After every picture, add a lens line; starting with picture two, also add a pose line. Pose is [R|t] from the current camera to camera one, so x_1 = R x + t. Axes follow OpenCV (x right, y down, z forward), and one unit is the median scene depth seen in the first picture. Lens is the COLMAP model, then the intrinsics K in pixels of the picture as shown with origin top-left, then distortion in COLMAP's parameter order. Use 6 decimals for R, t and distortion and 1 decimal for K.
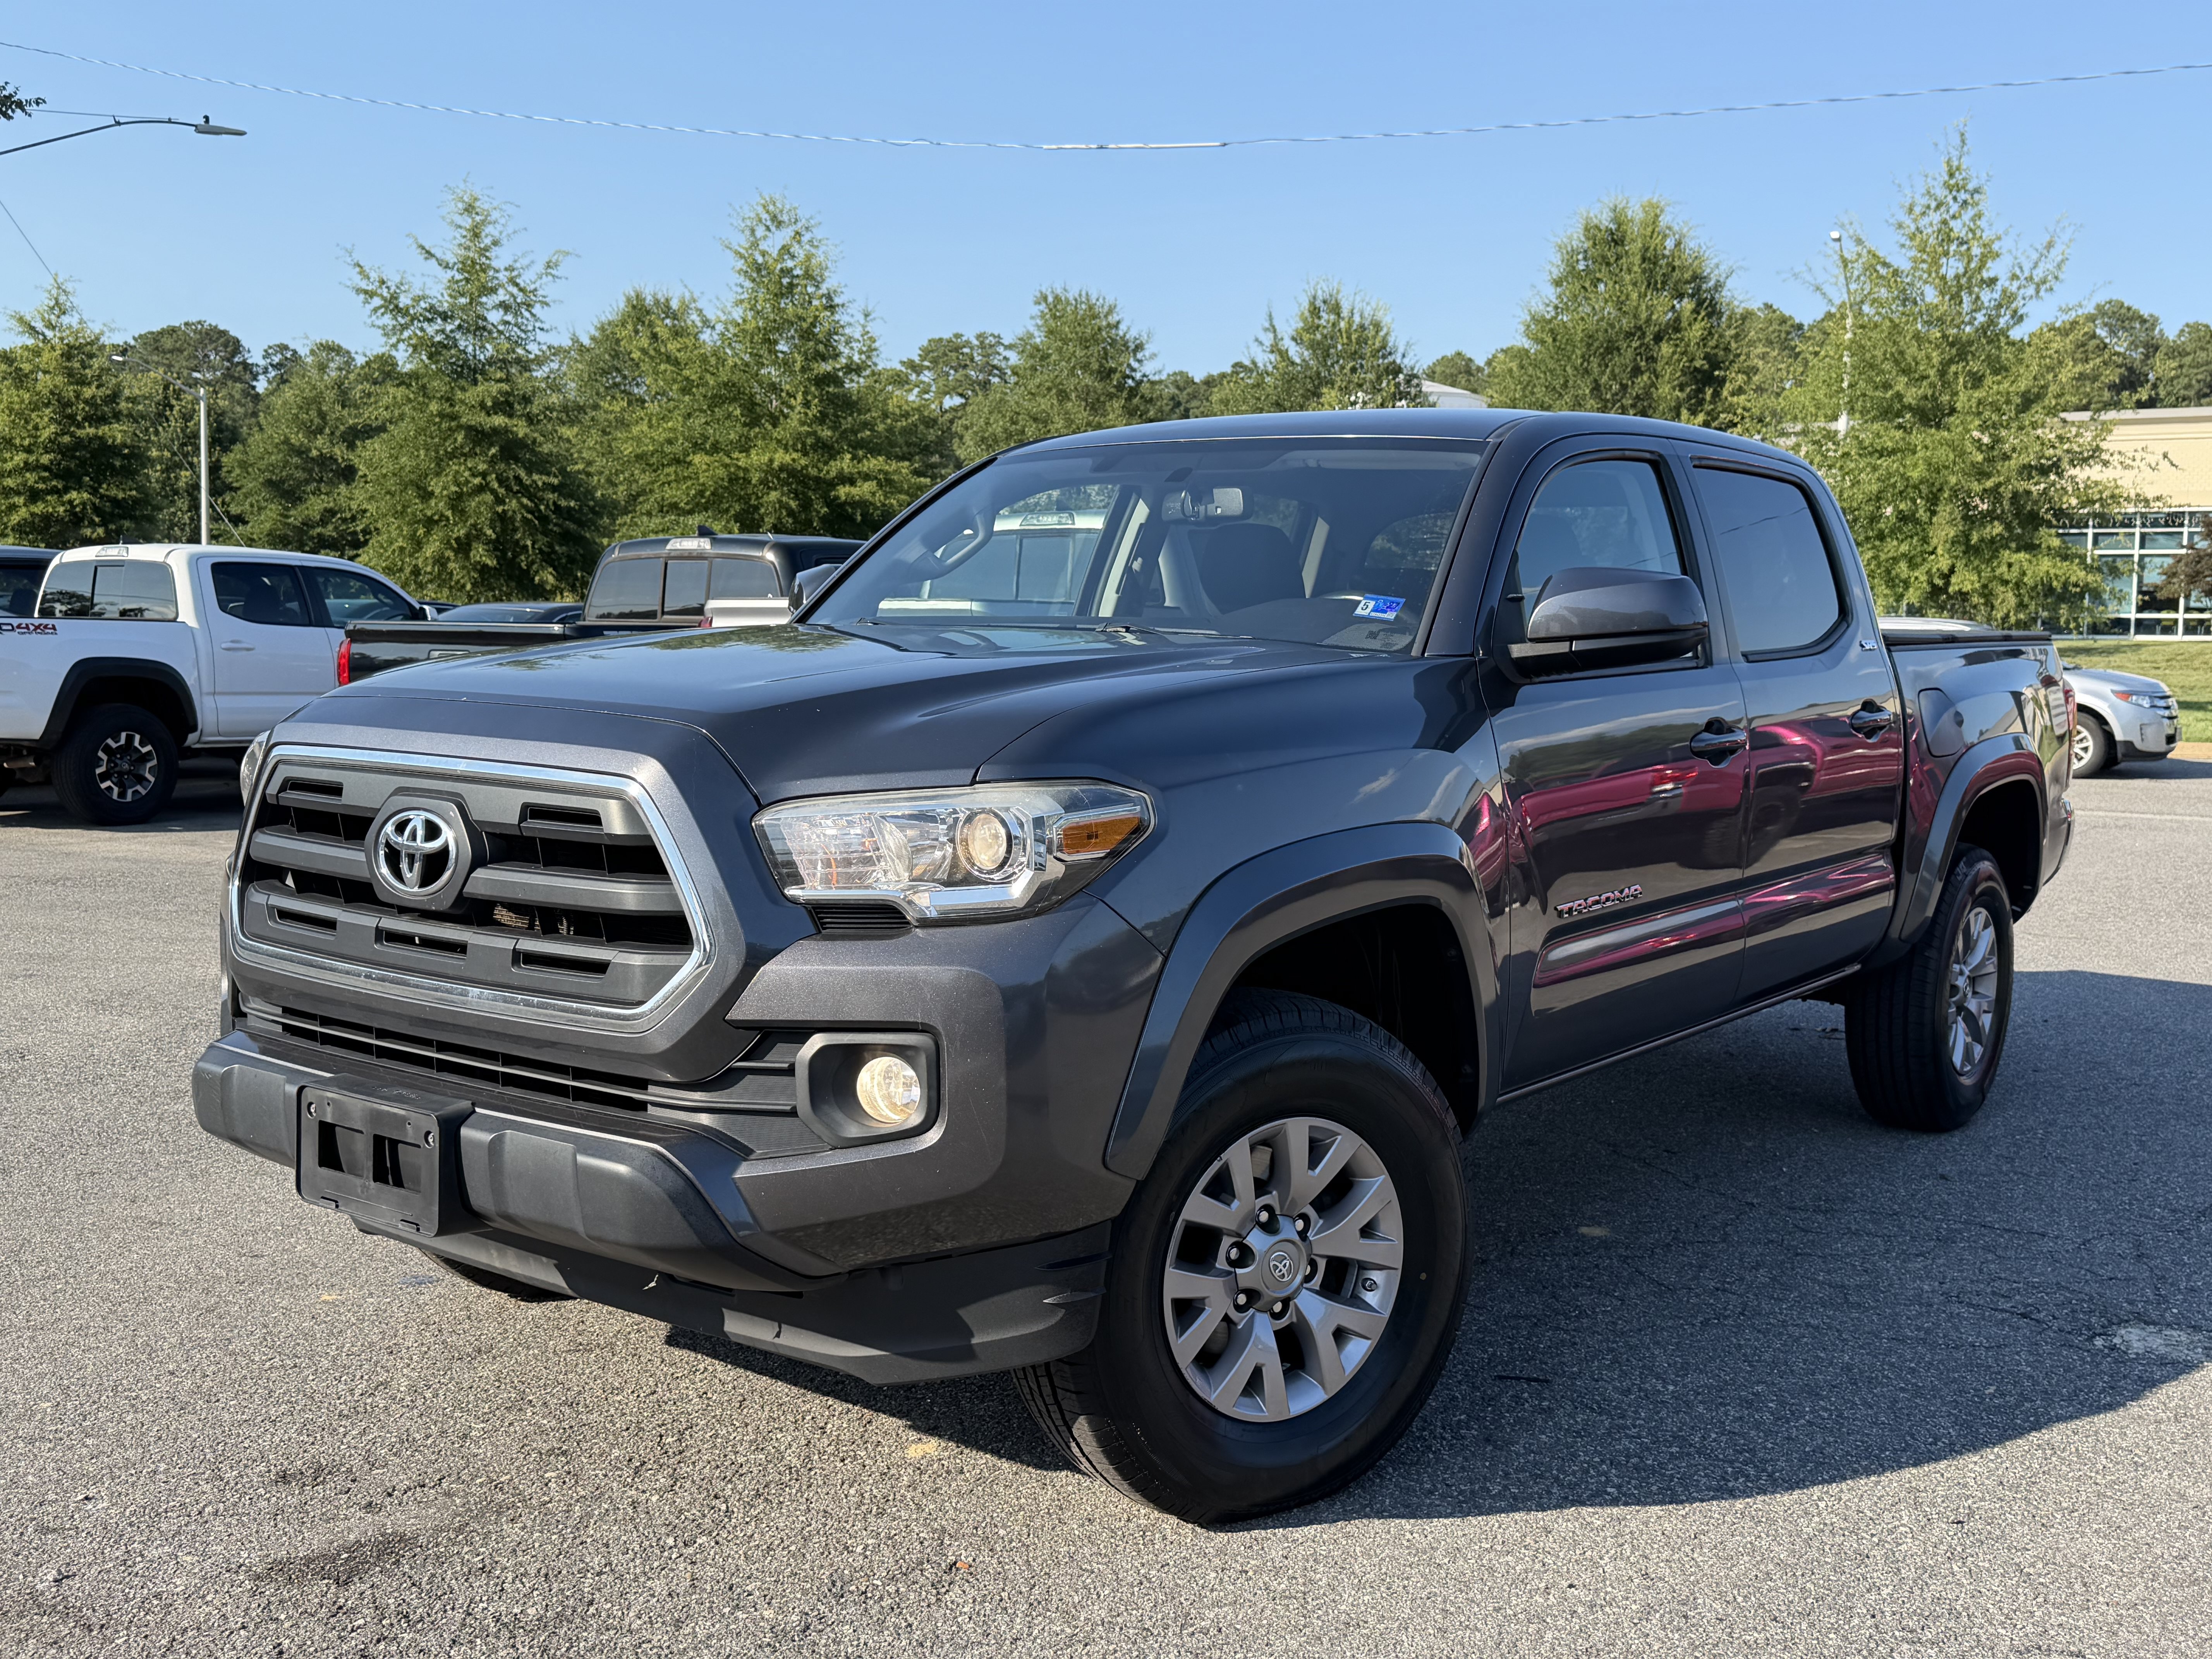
lens RADIAL K [[2213.2, 0, 1106.0], [0, 2213.2, 829.5], [0, 0, 1]] dist [0.142212, -0.428763]
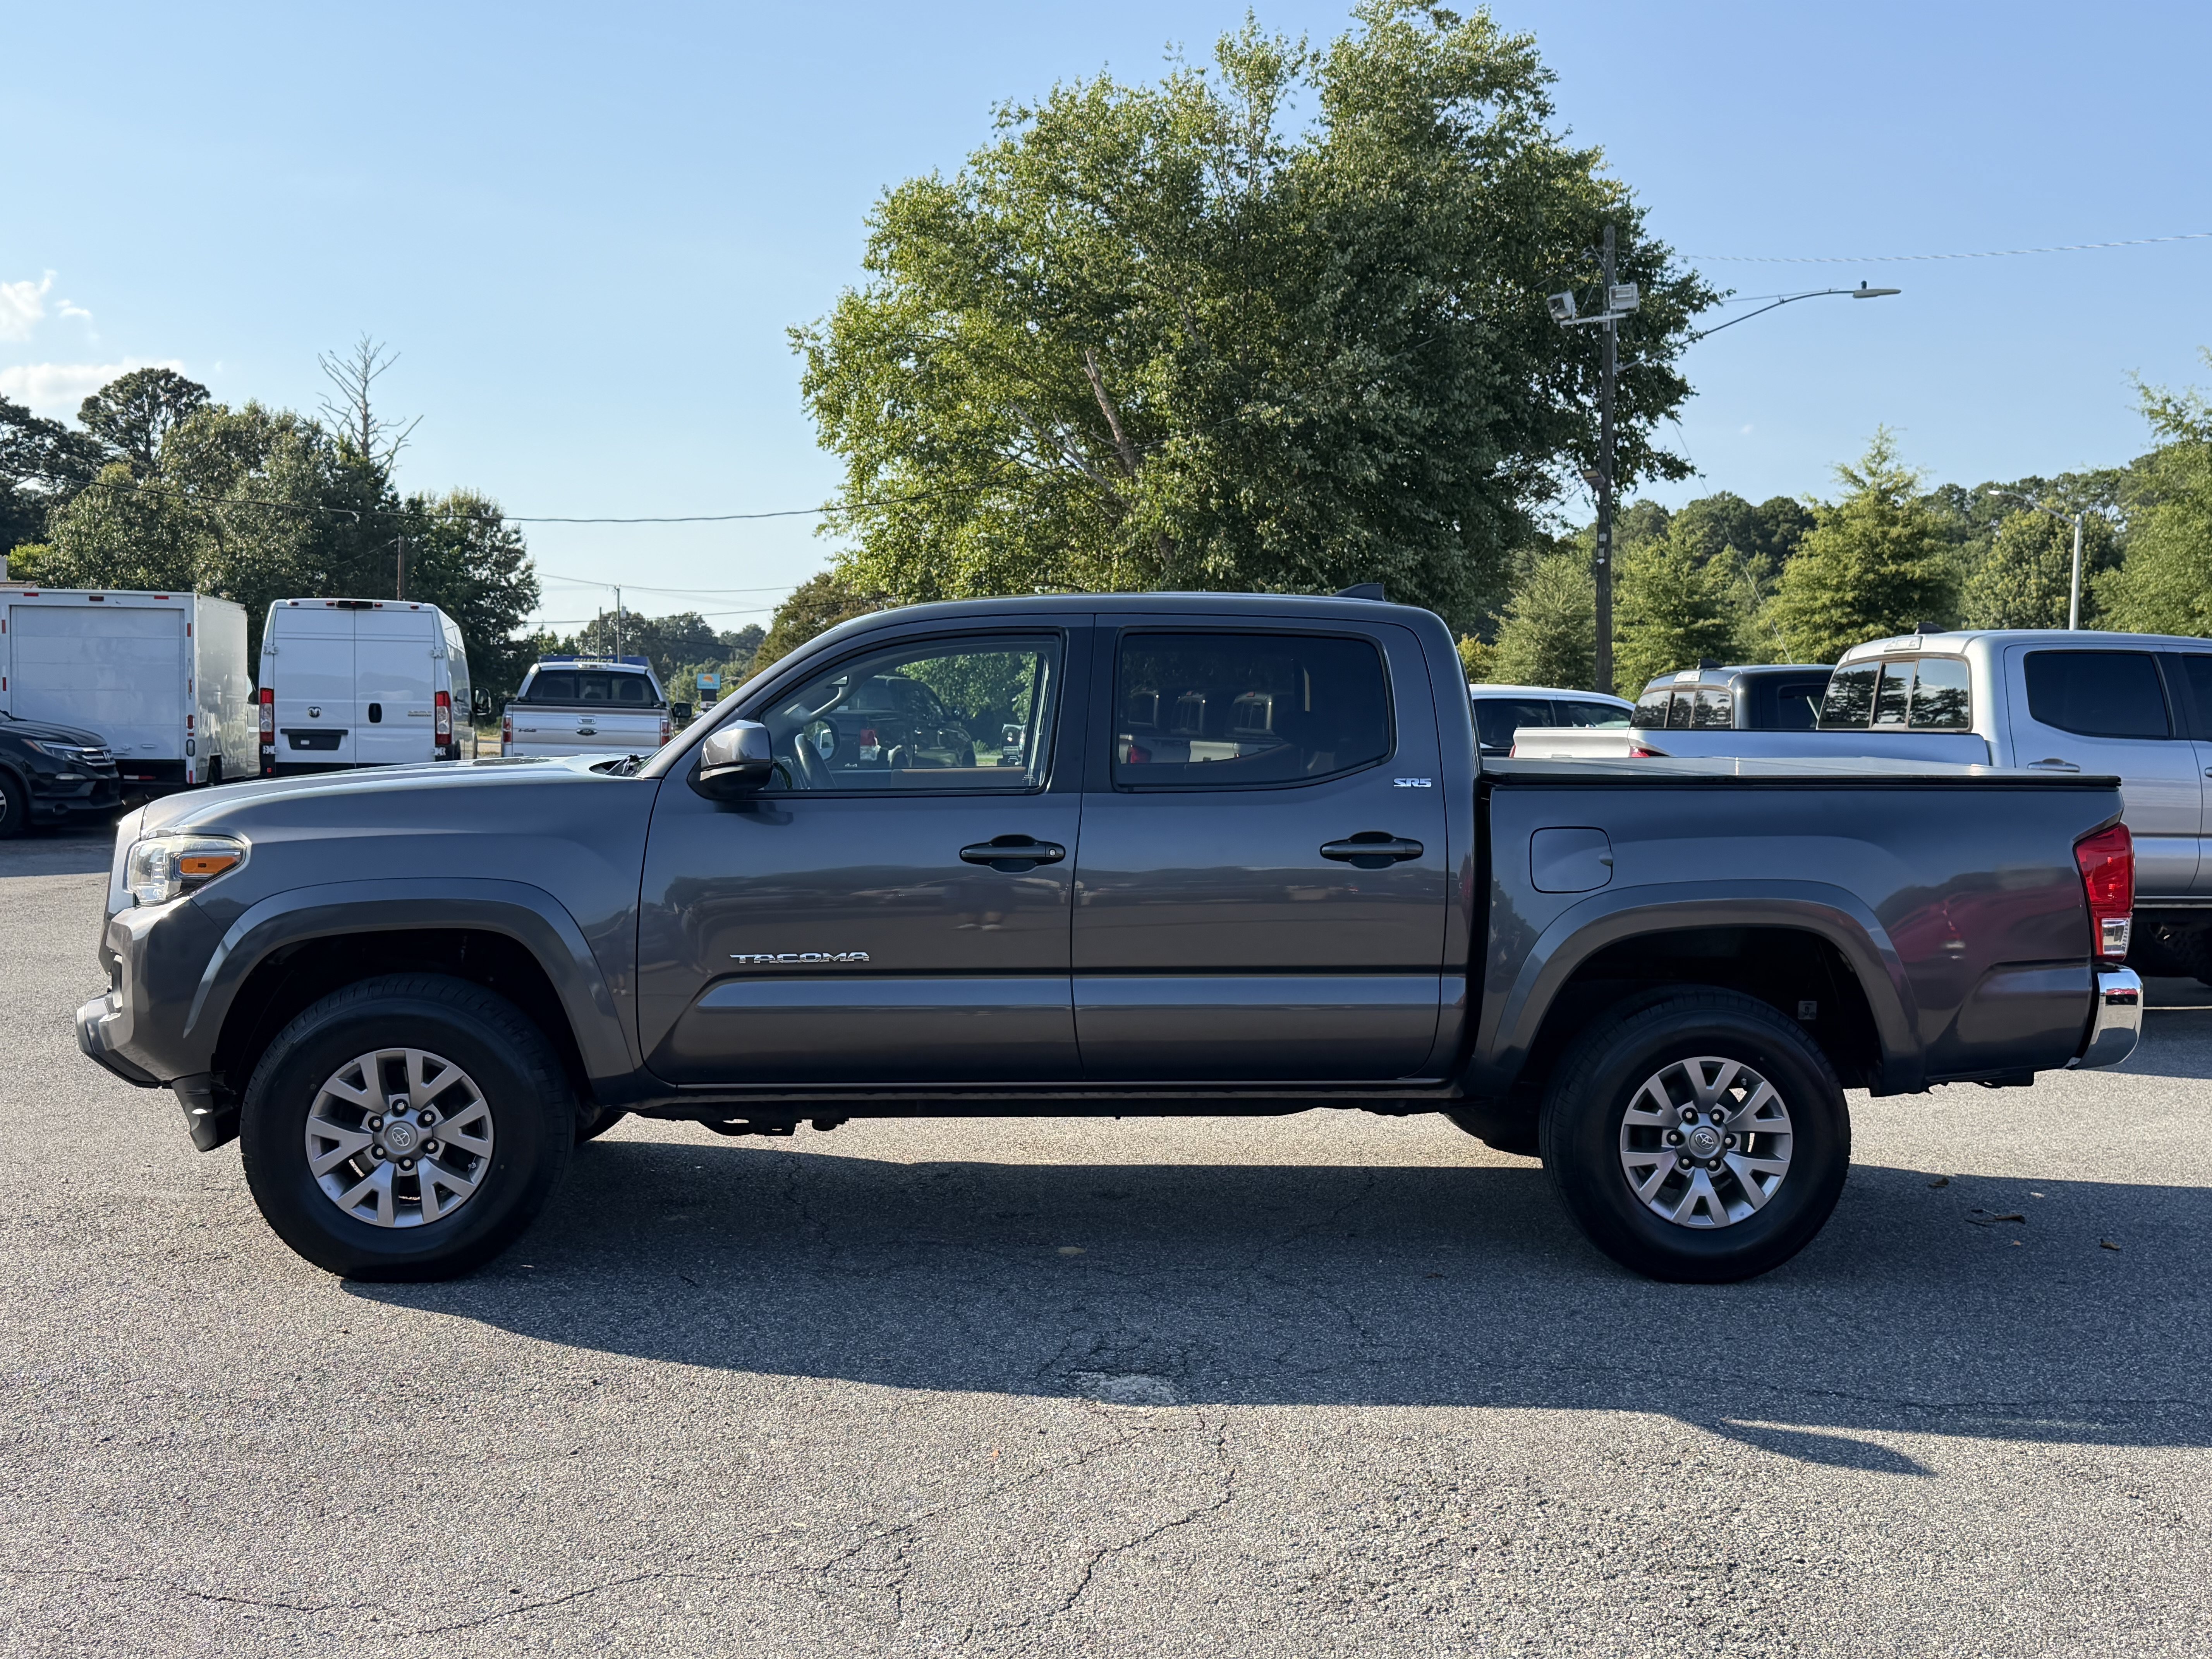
lens RADIAL K [[2212.1, 0, 1106.0], [0, 2212.1, 829.5], [0, 0, 1]] dist [0.131504, -0.287019]
pose [[0.626932, 0.031478, -0.778438, 0.428273], [-0.073146, 0.997148, -0.018588, -0.010282], [0.775632, 0.068592, 0.627447, 0.085327]]
